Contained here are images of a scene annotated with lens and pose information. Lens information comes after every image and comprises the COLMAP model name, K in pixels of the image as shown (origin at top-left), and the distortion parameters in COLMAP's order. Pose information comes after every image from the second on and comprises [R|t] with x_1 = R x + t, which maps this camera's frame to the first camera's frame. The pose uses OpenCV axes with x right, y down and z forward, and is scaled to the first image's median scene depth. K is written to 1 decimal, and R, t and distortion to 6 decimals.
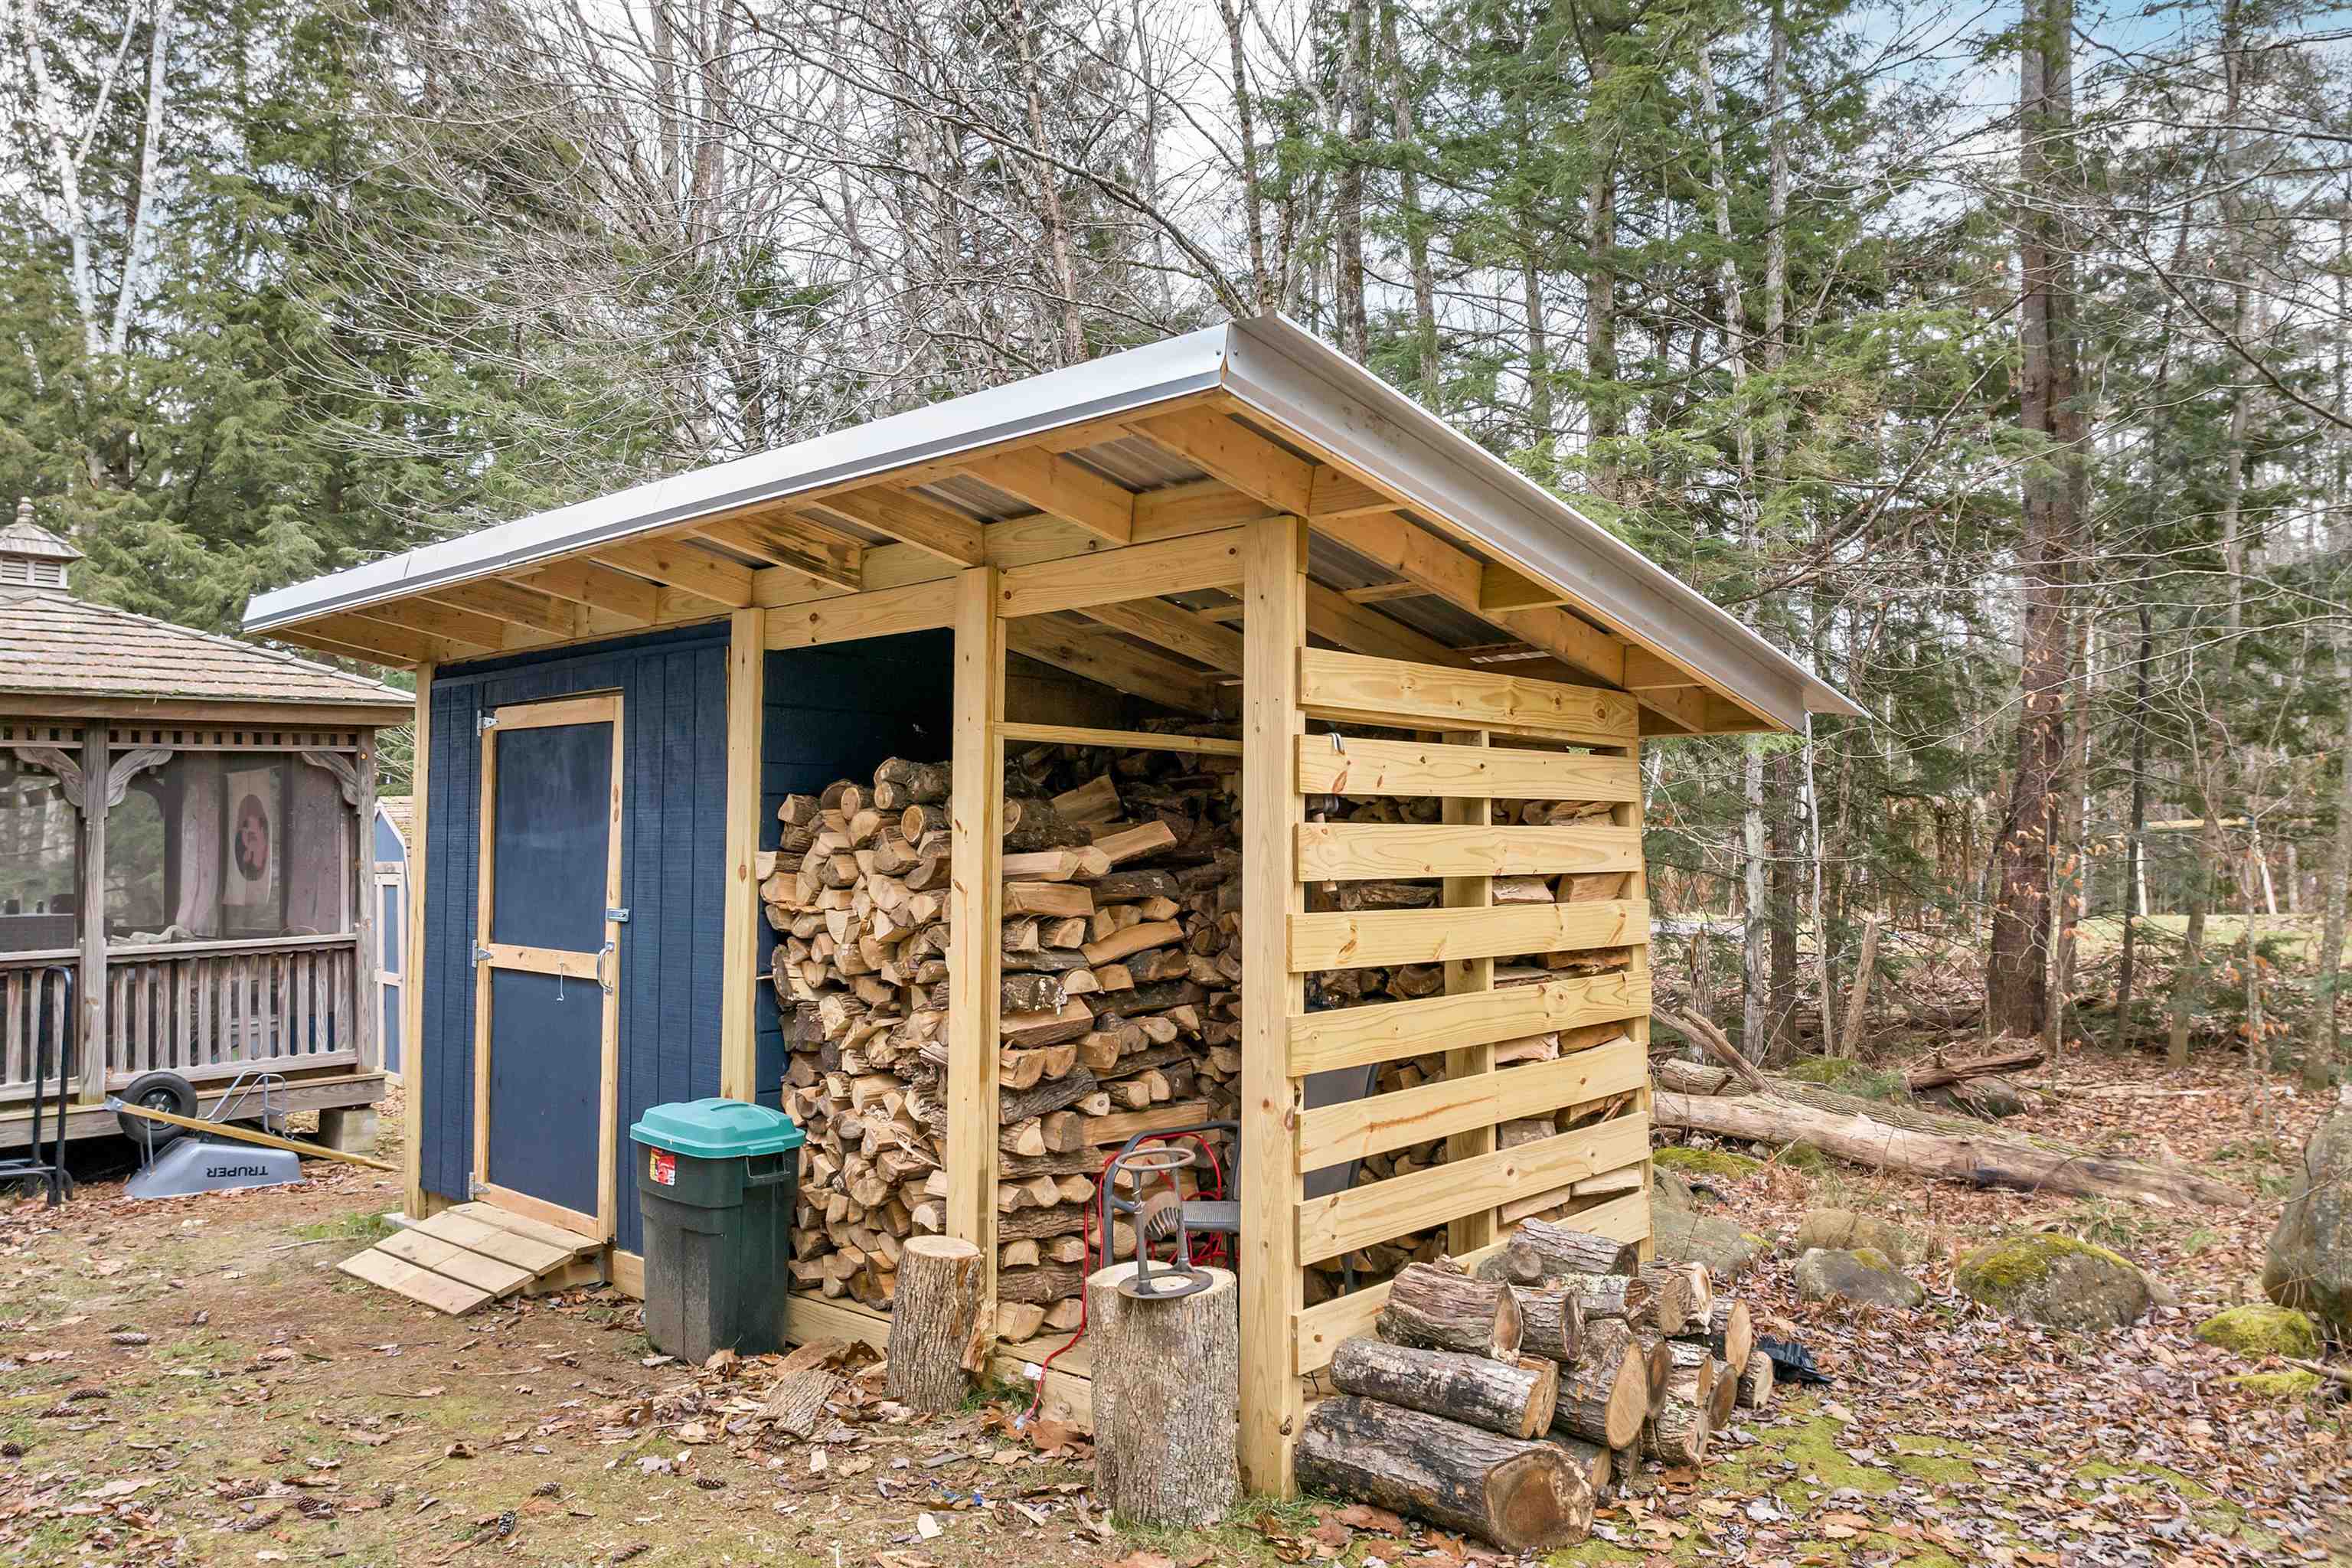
lens RADIAL K [[1738.0, 0, 1174.6], [0, 1738.0, 787.2], [0, 0, 1]] dist [-0.040570, -0.004451]
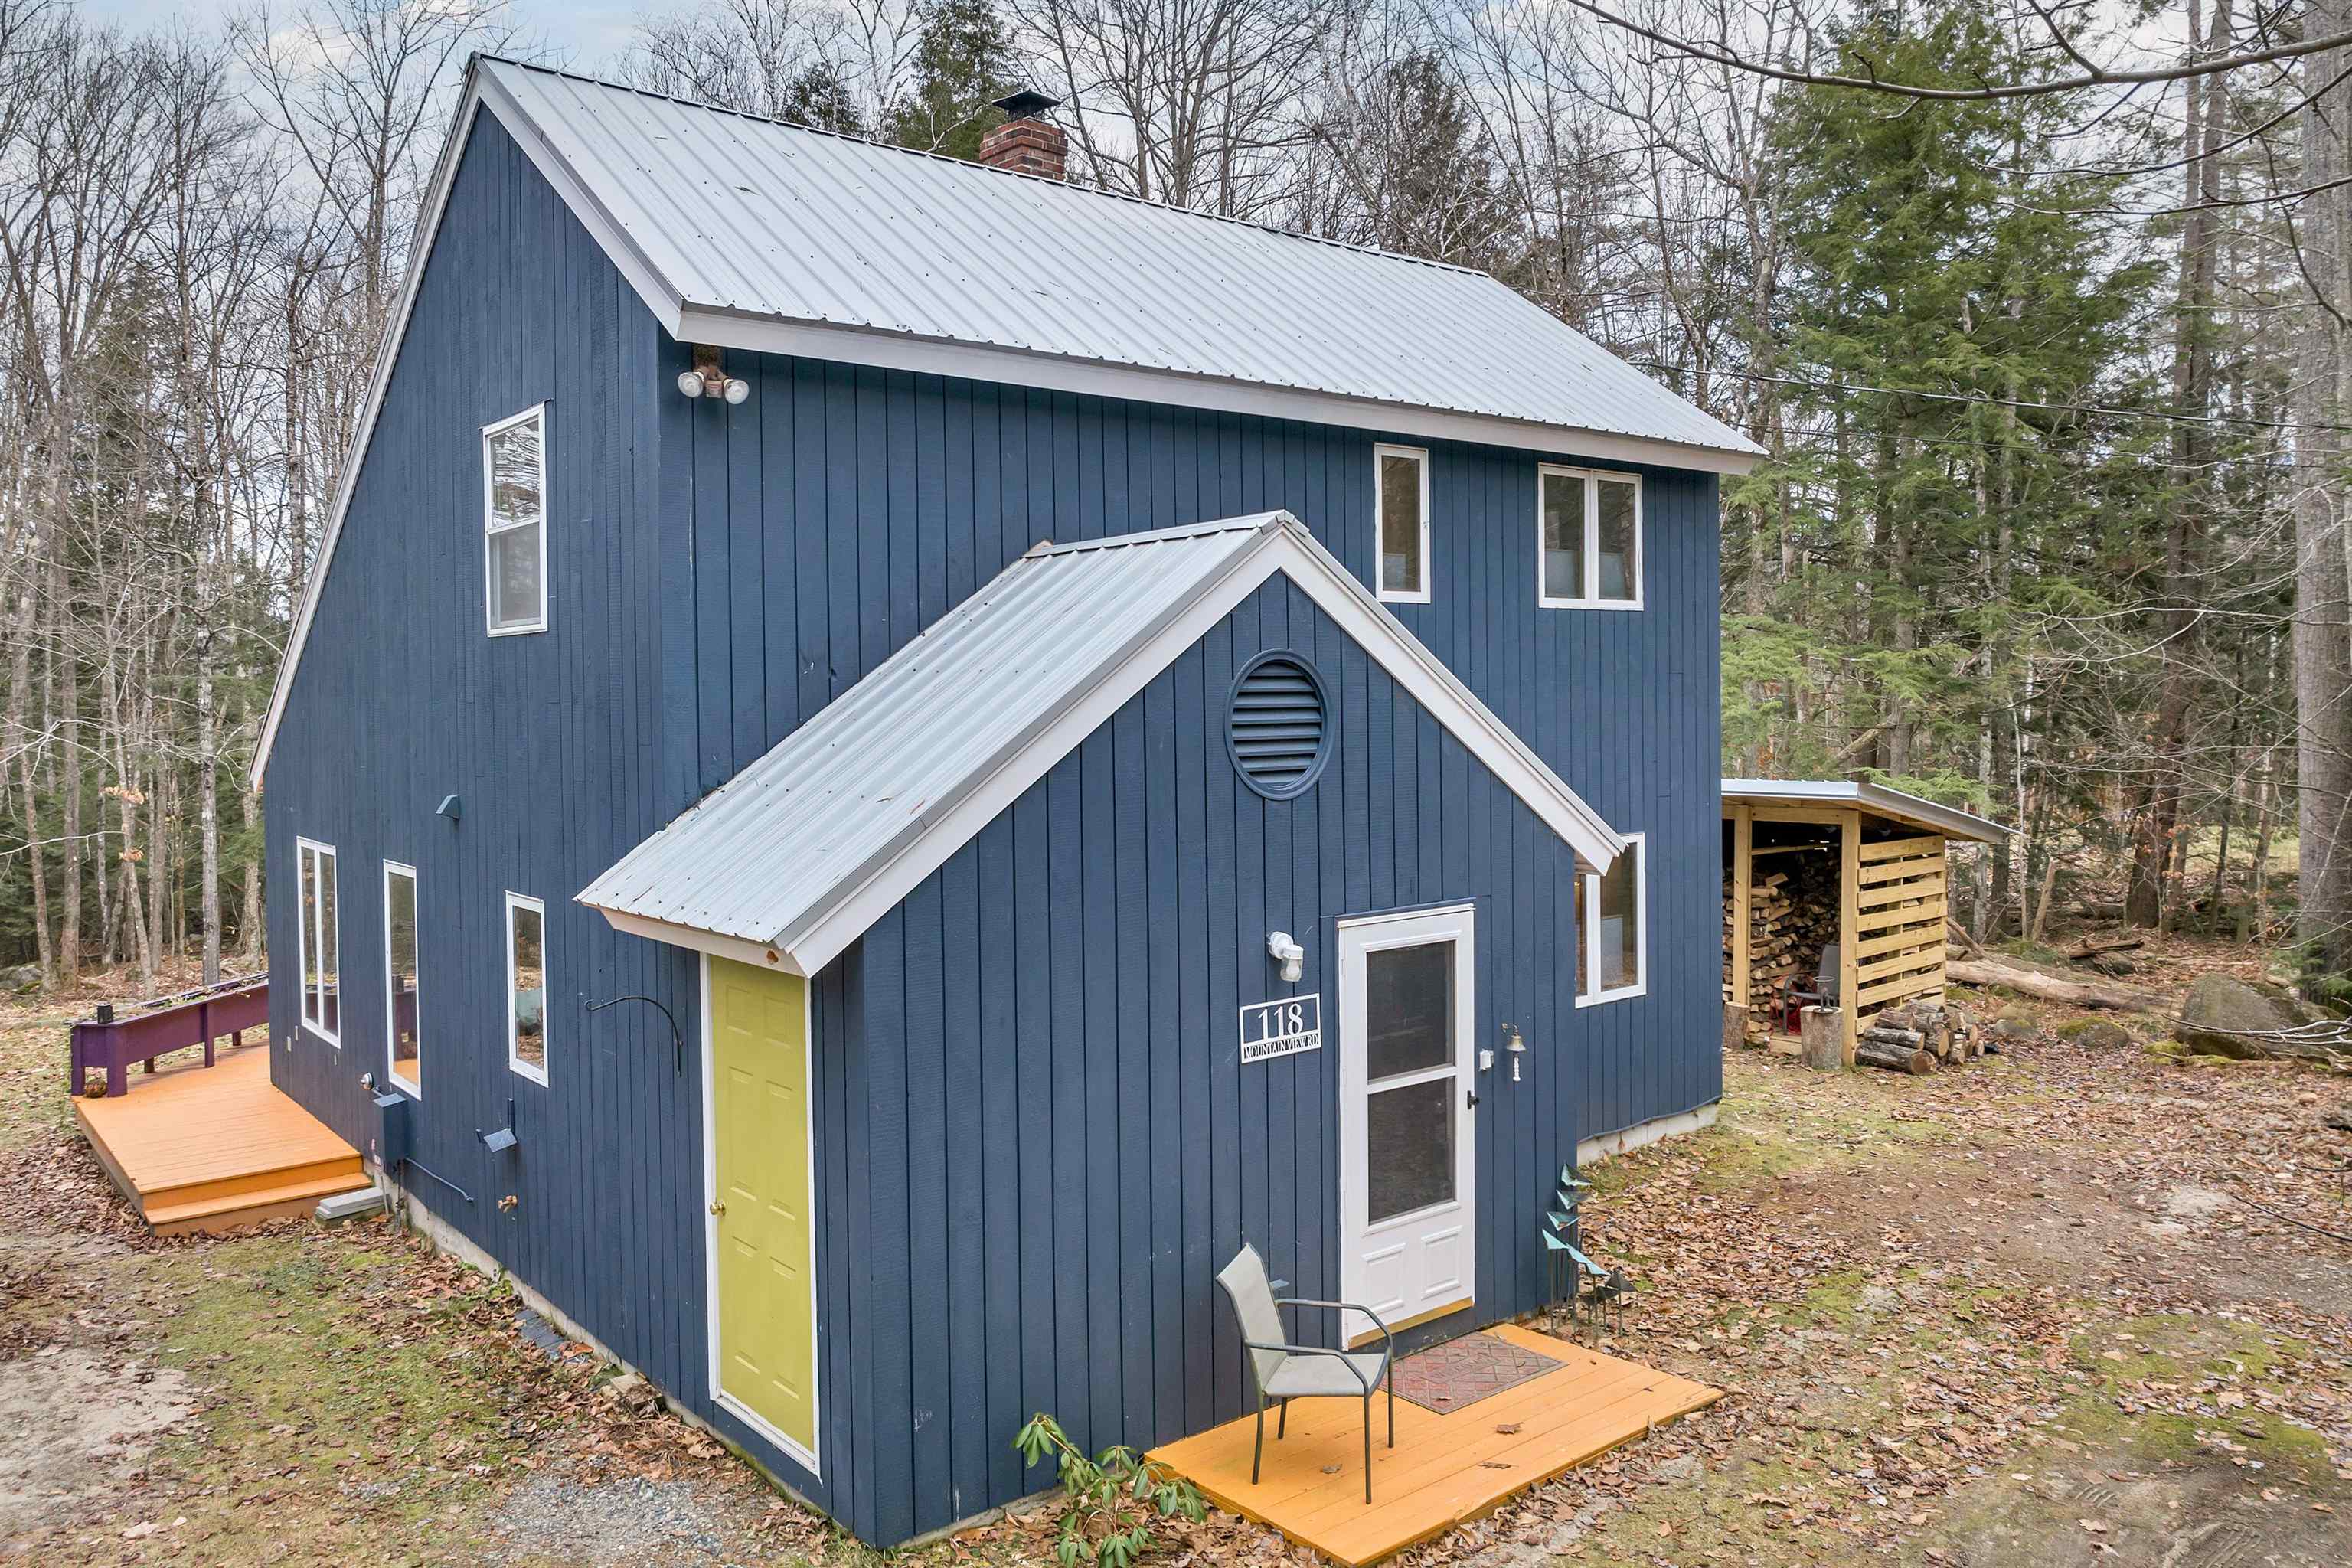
lens RADIAL K [[1738.0, 0, 1179.4], [0, 1738.0, 776.2], [0, 0, 1]] dist [-0.040570, -0.004451]
pose [[0.993563, 0.003273, -0.113229, -0.797813], [0.005781, 0.996815, 0.079535, -0.441752], [0.113129, -0.079678, 0.990380, -2.356113]]
